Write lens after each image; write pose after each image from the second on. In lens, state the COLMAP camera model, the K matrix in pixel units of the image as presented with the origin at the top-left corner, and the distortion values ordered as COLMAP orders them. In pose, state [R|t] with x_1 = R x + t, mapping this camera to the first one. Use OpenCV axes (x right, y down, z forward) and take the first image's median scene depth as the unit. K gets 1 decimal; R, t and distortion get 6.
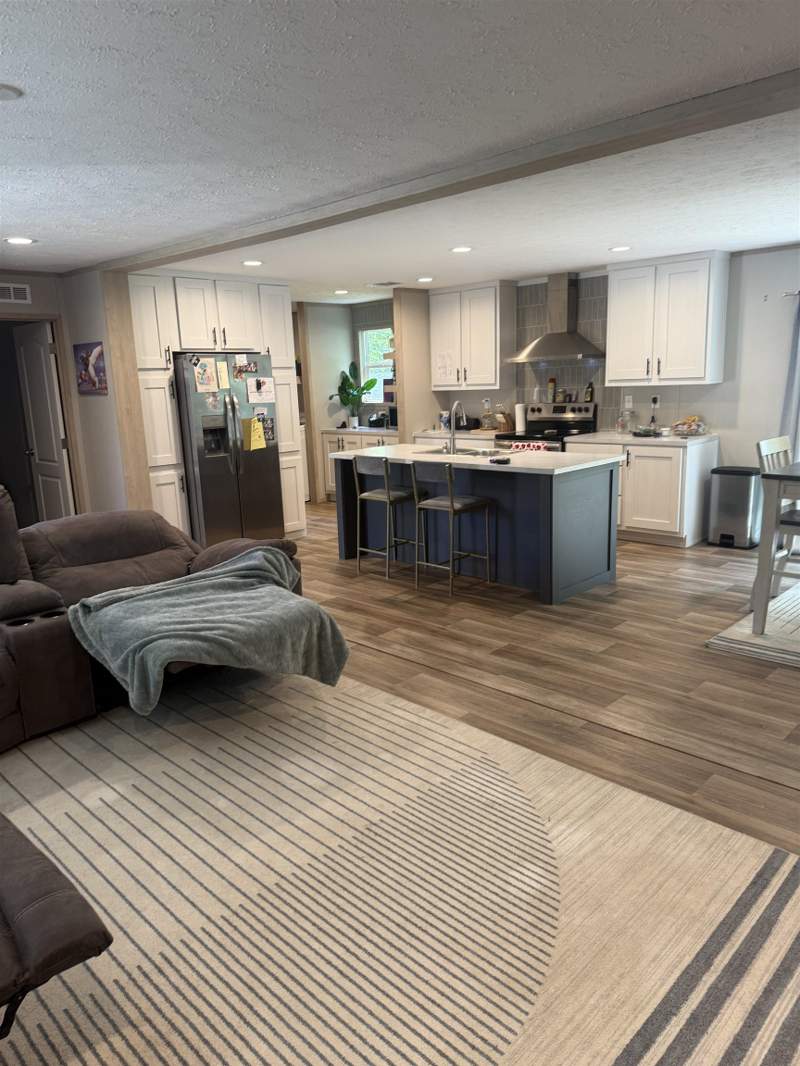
lens RADIAL K [[750.8, 0, 400.0], [0, 750.8, 533.0], [0, 0, 1]] dist [0.027411, -0.001621]
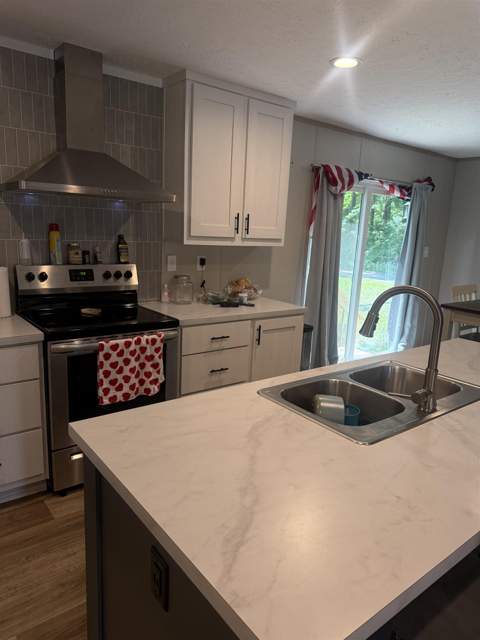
lens RADIAL K [[450.8, 0, 240.0], [0, 450.8, 320.0], [0, 0, 1]] dist [0.027411, -0.001621]
pose [[0.125004, -0.158792, 0.979367, -0.169495], [0.142373, 0.979764, 0.140685, -0.175871], [-0.981888, 0.121849, 0.145082, 0.887267]]
